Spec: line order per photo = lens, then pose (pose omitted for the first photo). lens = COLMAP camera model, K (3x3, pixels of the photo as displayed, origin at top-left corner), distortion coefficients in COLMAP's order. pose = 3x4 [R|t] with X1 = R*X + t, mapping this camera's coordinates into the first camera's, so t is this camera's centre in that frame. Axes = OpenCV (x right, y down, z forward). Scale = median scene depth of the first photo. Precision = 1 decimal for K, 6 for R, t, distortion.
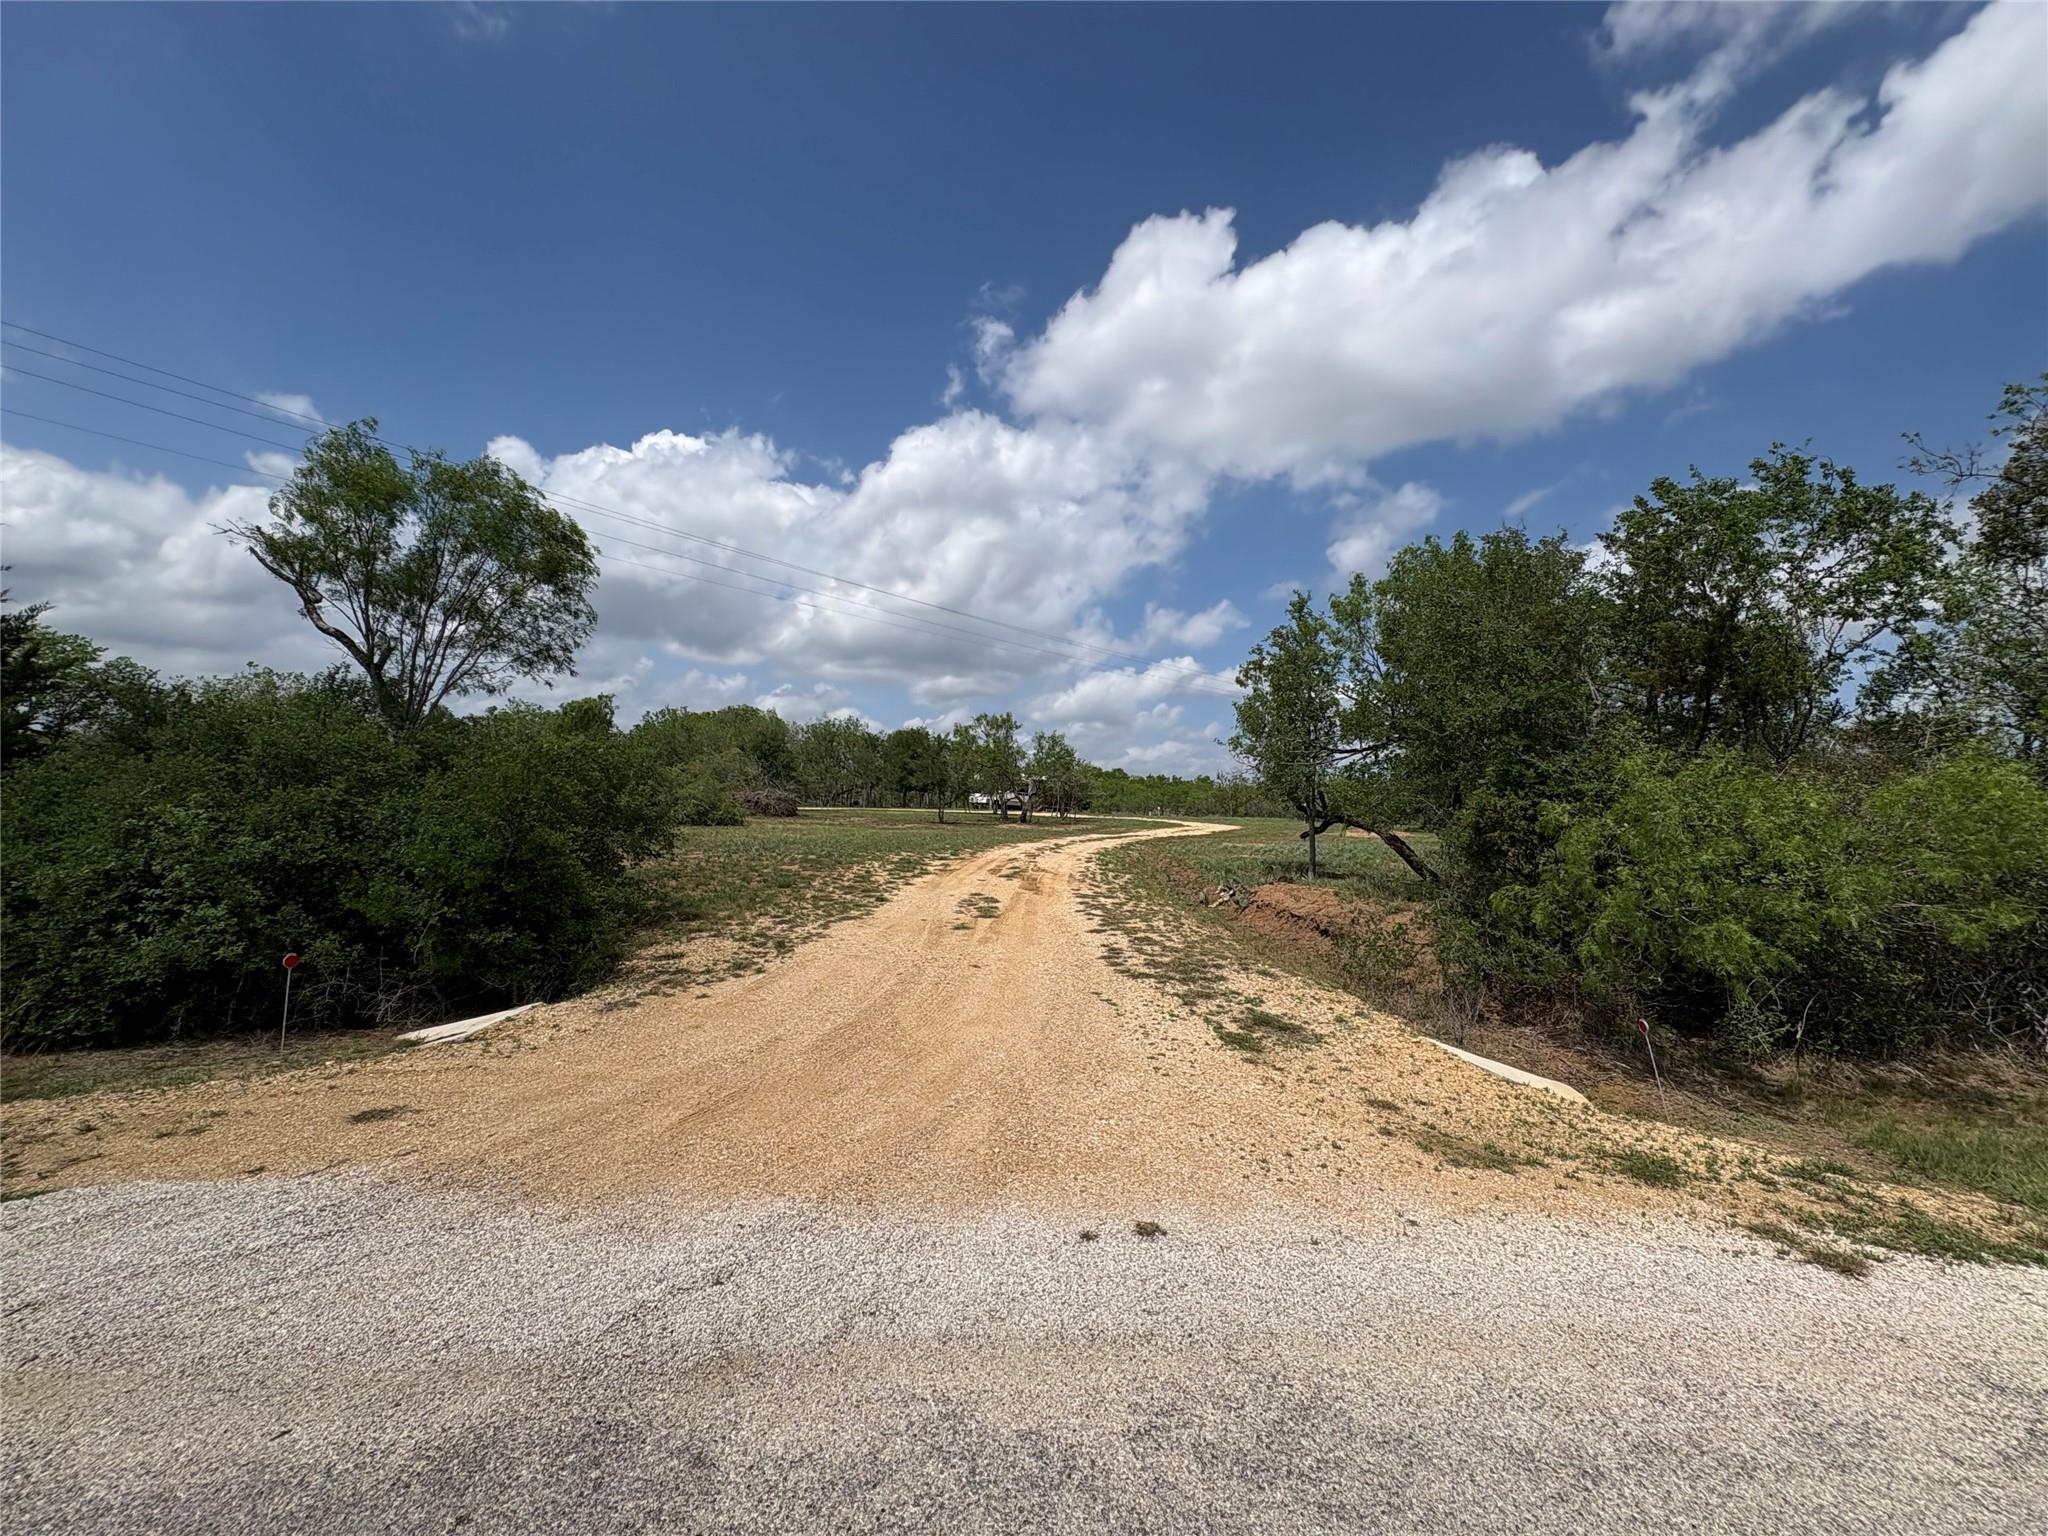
lens RADIAL K [[814.1, 0, 1025.6], [0, 814.1, 771.9], [0, 0, 1]] dist [0.000202, 0.000668]
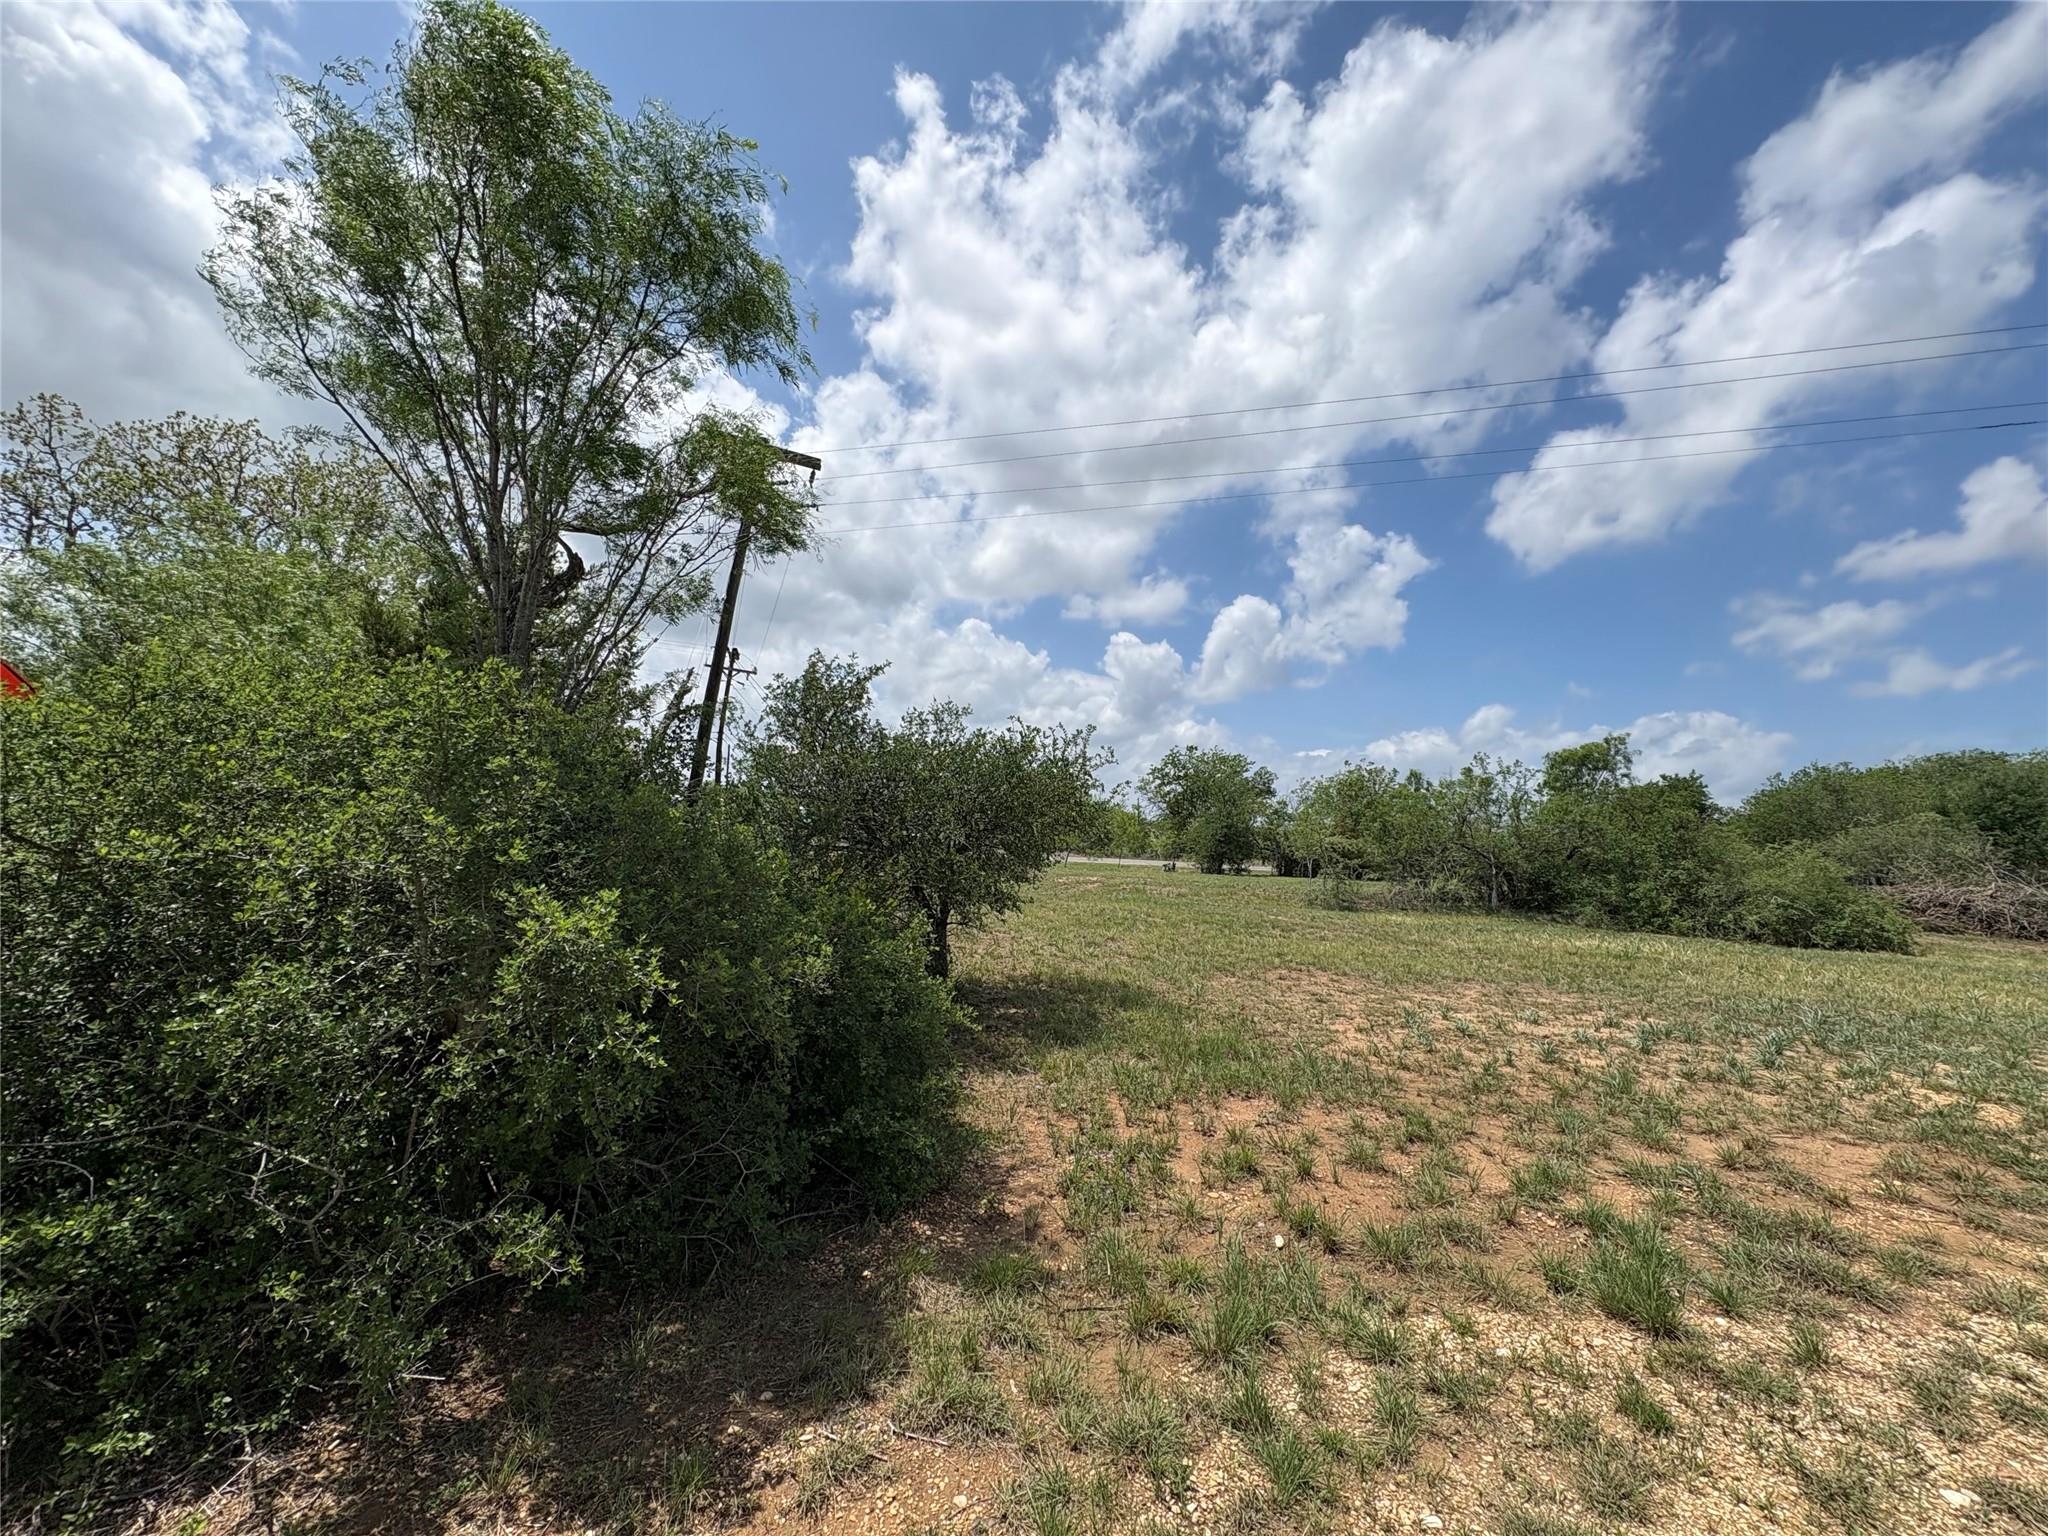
lens RADIAL K [[814.1, 0, 1029.2], [0, 814.1, 765.9], [0, 0, 1]] dist [0.000202, 0.000668]
pose [[0.360188, -0.103740, -0.927094, -0.044415], [-0.004578, 0.993589, -0.112959, 0.007616], [0.932868, 0.044931, 0.357404, 0.218800]]
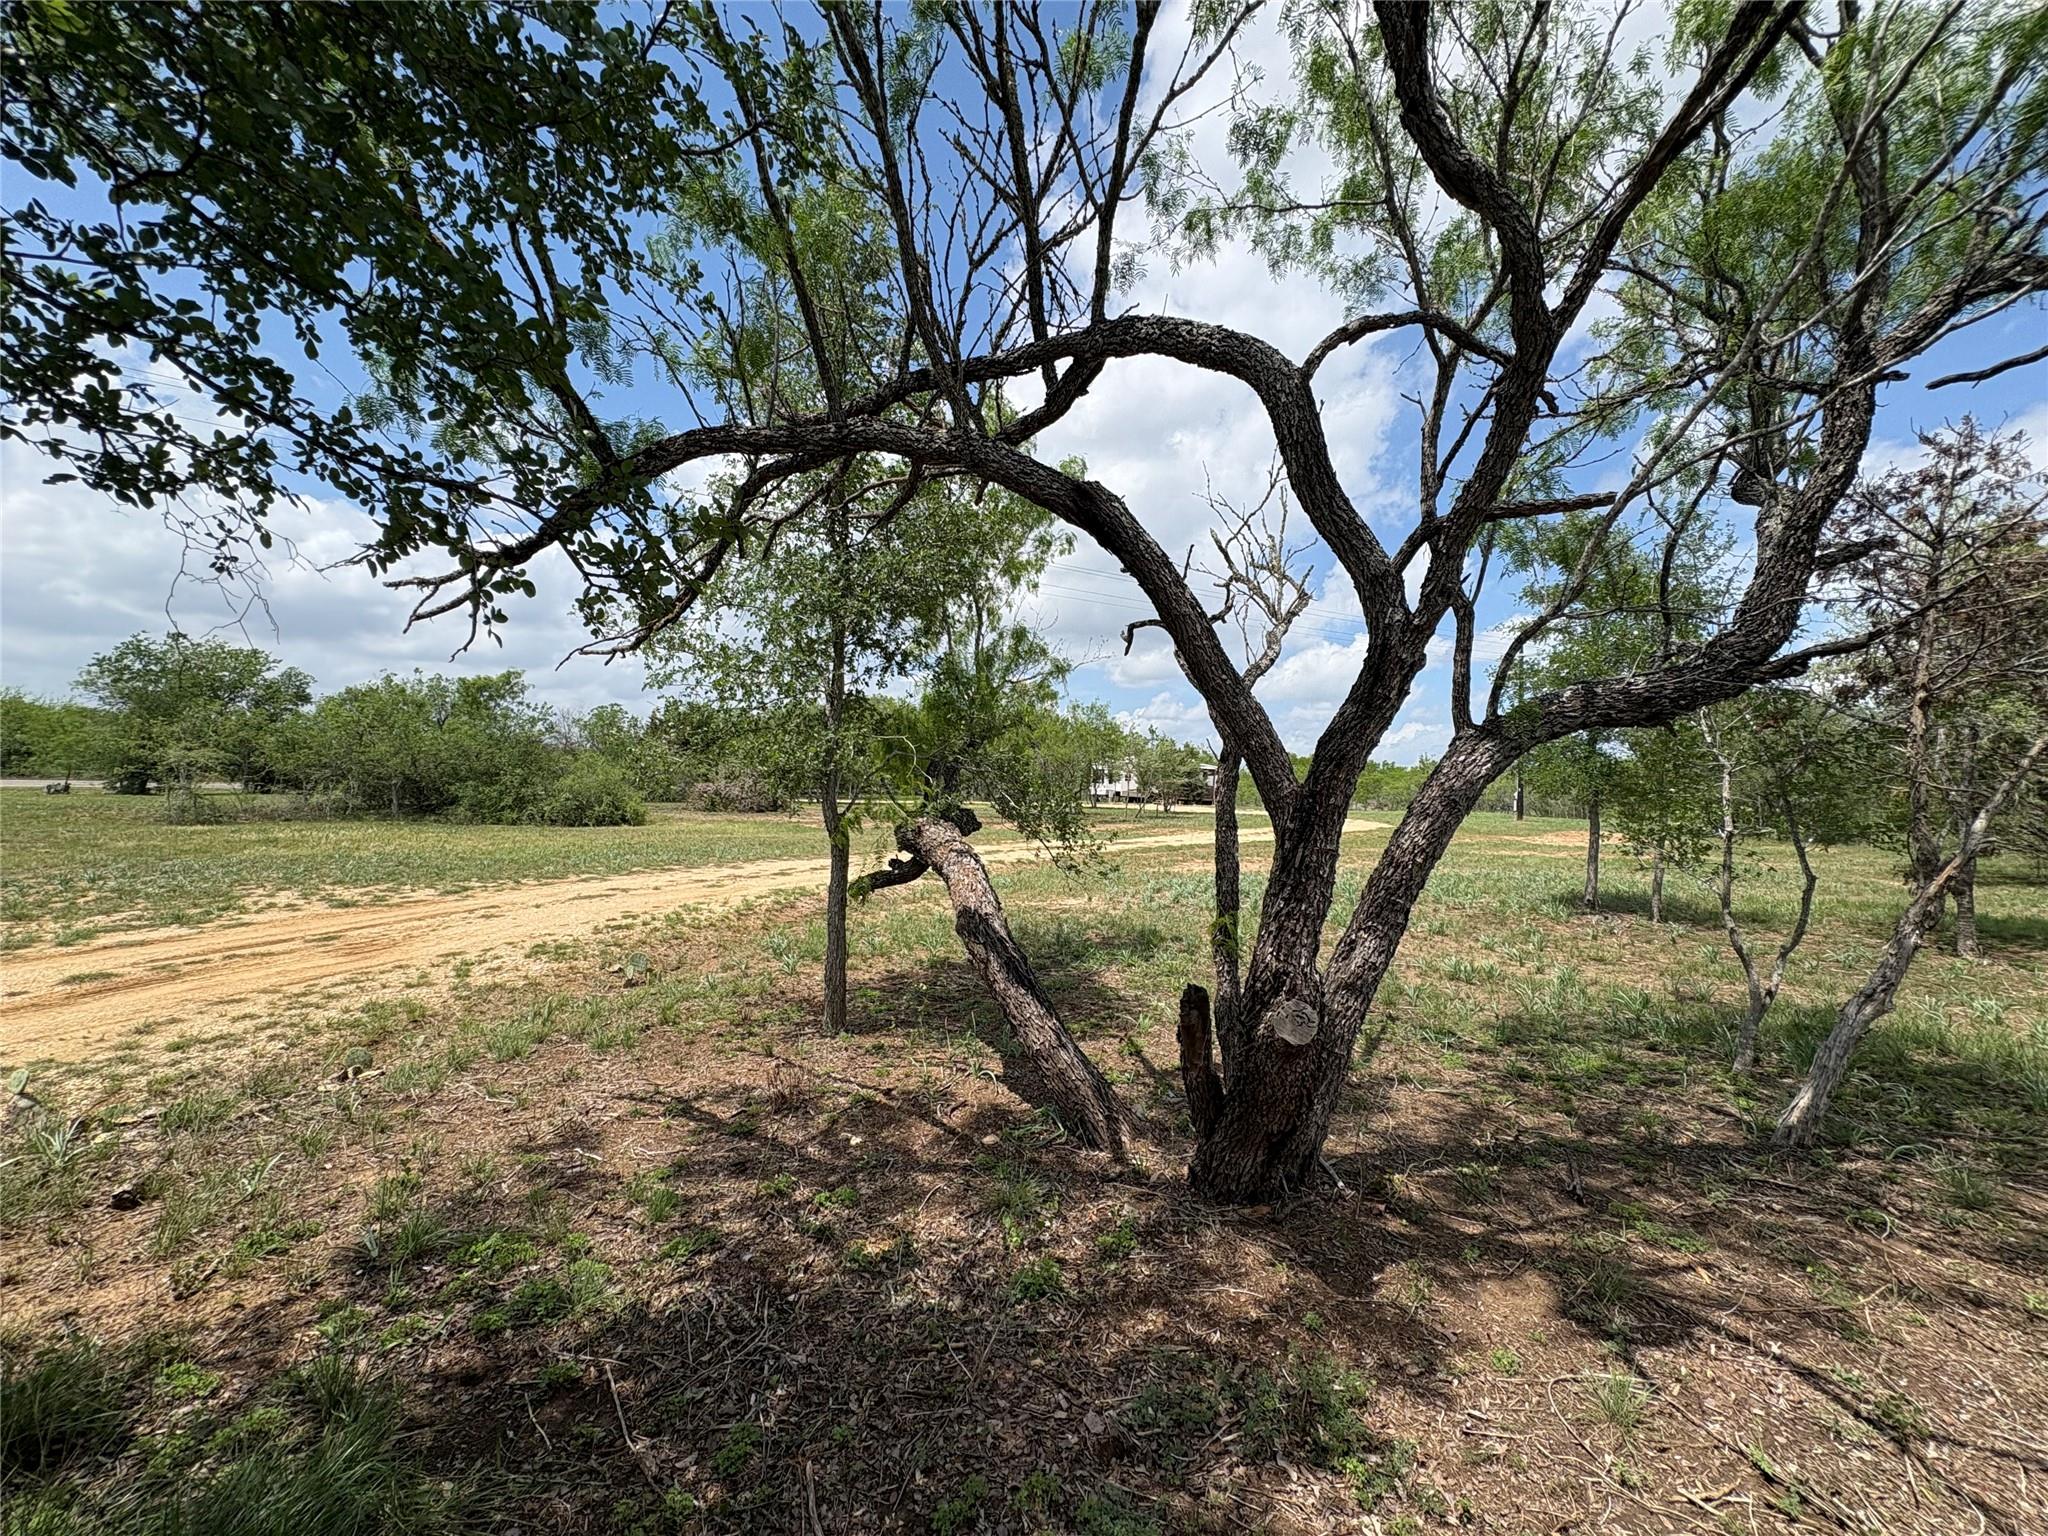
lens RADIAL K [[814.1, 0, 1030.8], [0, 814.1, 767.8], [0, 0, 1]] dist [0.000202, 0.000668]
pose [[0.961708, -0.014930, -0.273671, 0.174469], [0.016288, 0.999864, 0.002691, 0.010522], [0.273593, -0.007046, 0.961820, 0.242930]]
